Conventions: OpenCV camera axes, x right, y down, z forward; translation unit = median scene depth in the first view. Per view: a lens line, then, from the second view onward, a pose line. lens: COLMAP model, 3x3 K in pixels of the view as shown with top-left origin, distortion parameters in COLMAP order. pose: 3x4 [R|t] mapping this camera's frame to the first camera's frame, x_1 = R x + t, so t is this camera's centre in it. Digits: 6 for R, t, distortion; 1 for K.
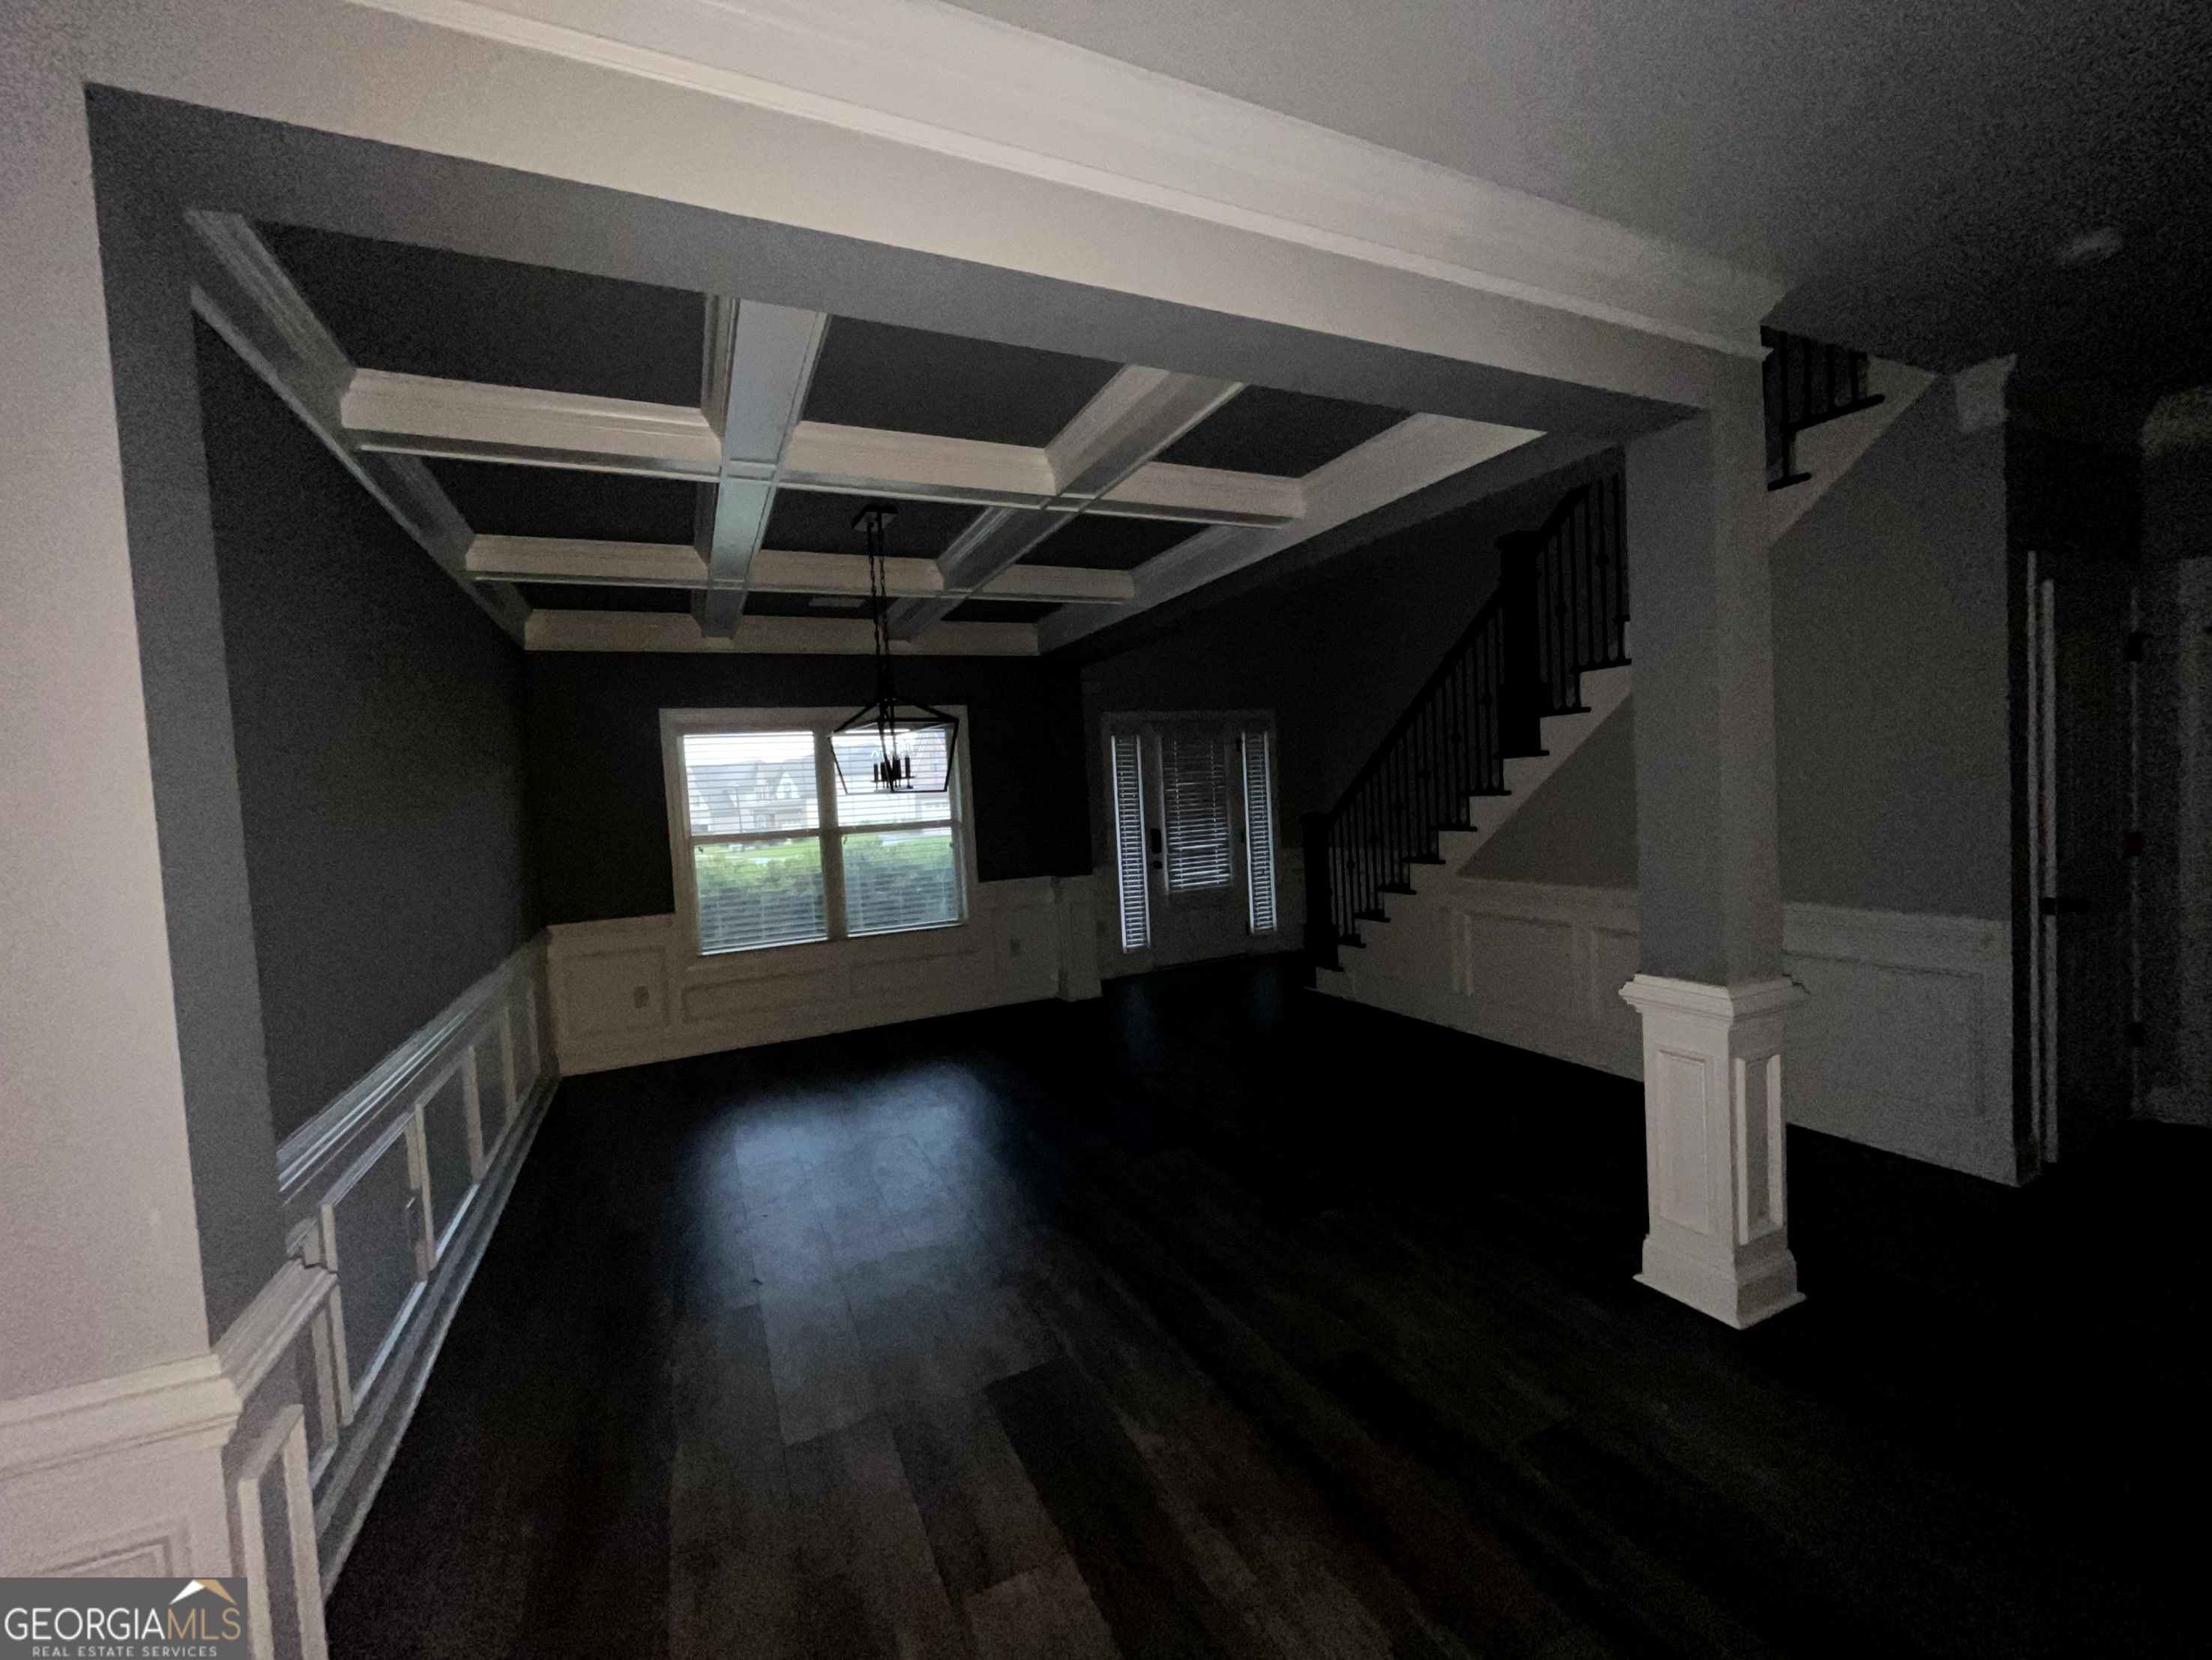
lens RADIAL K [[899.7, 0, 1095.0], [0, 899.7, 826.2], [0, 0, 1]] dist [0.000513, -0.000041]
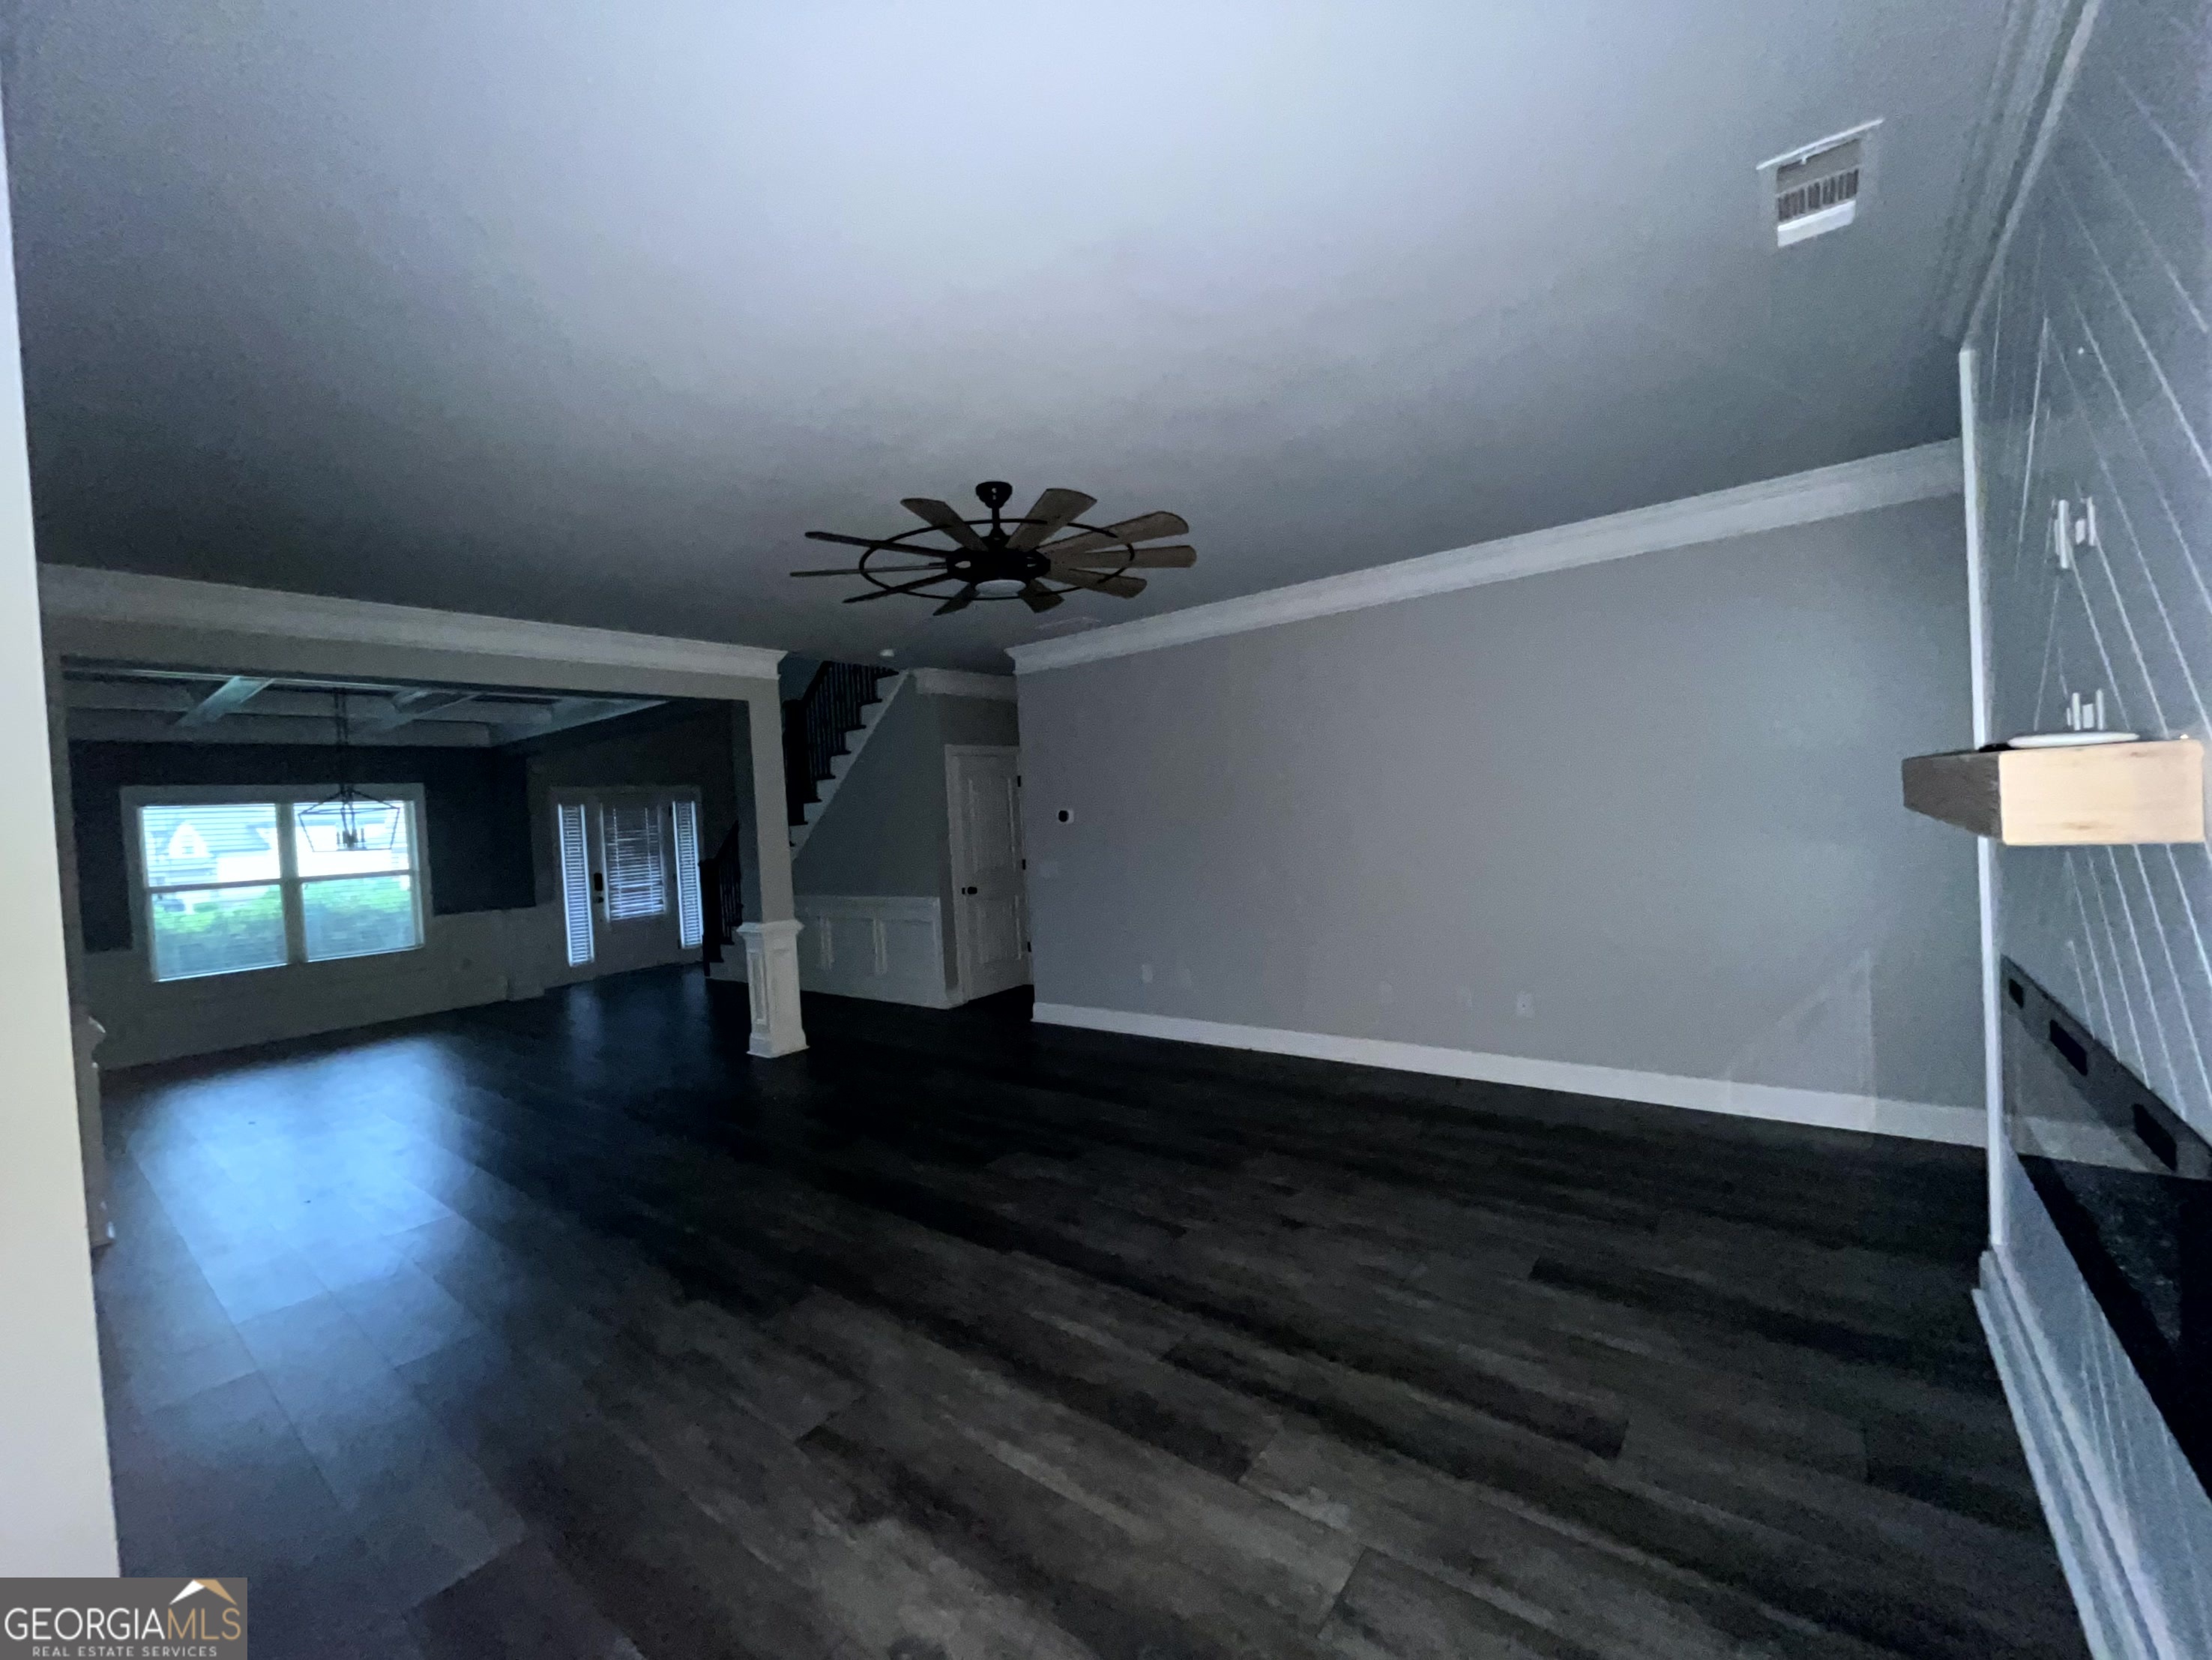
lens RADIAL K [[899.7, 0, 1095.0], [0, 899.7, 826.2], [0, 0, 1]] dist [0.000513, -0.000041]
pose [[0.892566, -0.002978, 0.450906, 0.138426], [0.026832, 0.998557, -0.046519, 0.017221], [-0.450117, 0.053620, 0.891358, -0.606948]]
